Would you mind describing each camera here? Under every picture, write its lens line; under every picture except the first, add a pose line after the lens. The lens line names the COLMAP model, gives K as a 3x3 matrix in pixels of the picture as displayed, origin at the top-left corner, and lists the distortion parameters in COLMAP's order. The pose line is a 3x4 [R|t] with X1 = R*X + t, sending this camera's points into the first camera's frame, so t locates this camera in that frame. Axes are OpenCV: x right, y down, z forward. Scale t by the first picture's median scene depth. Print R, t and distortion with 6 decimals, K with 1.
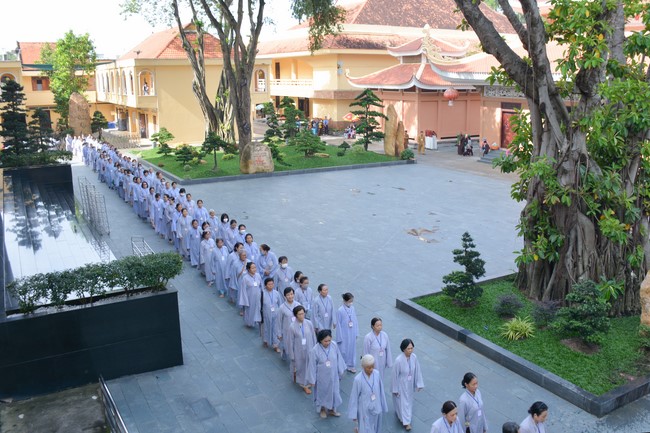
lens RADIAL K [[571.6, 0, 325.0], [0, 571.6, 216.5], [0, 0, 1]] dist [-0.169179, 0.164396]
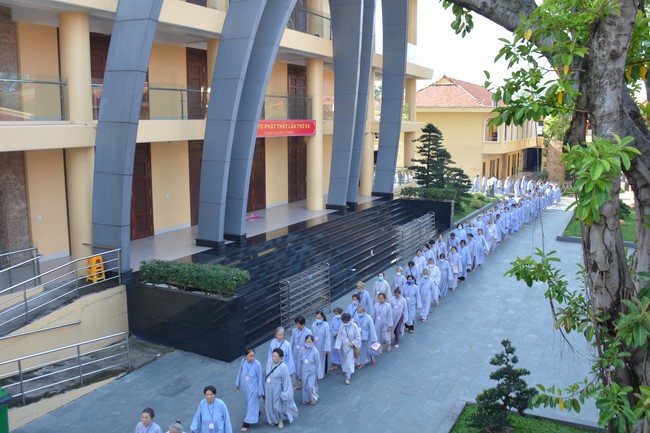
lens RADIAL K [[571.6, 0, 325.0], [0, 571.6, 216.5], [0, 0, 1]] dist [-0.169179, 0.164396]
pose [[0.569606, 0.141261, -0.809688, 0.248125], [-0.204455, 0.978507, 0.026882, -0.036601], [0.796083, 0.150233, 0.586245, 0.126751]]
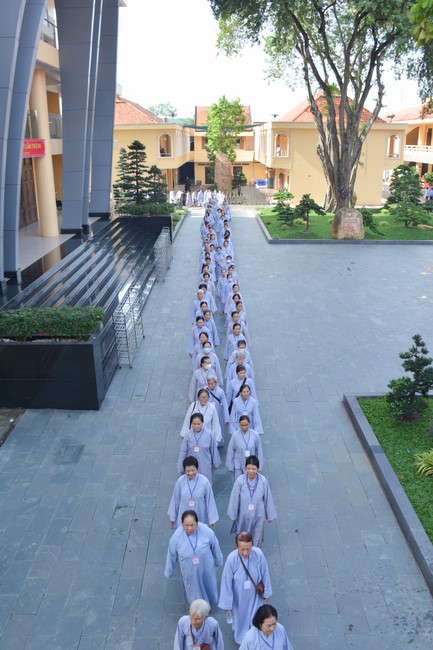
lens RADIAL K [[531.2, 0, 216.5], [0, 531.2, 325.0], [0, 0, 1]] dist [-0.160121, 0.116031]
pose [[0.875441, 0.159516, -0.456244, 0.121668], [-0.113472, 0.985417, 0.126799, -0.017655], [0.469817, -0.059234, 0.880775, 0.066773]]
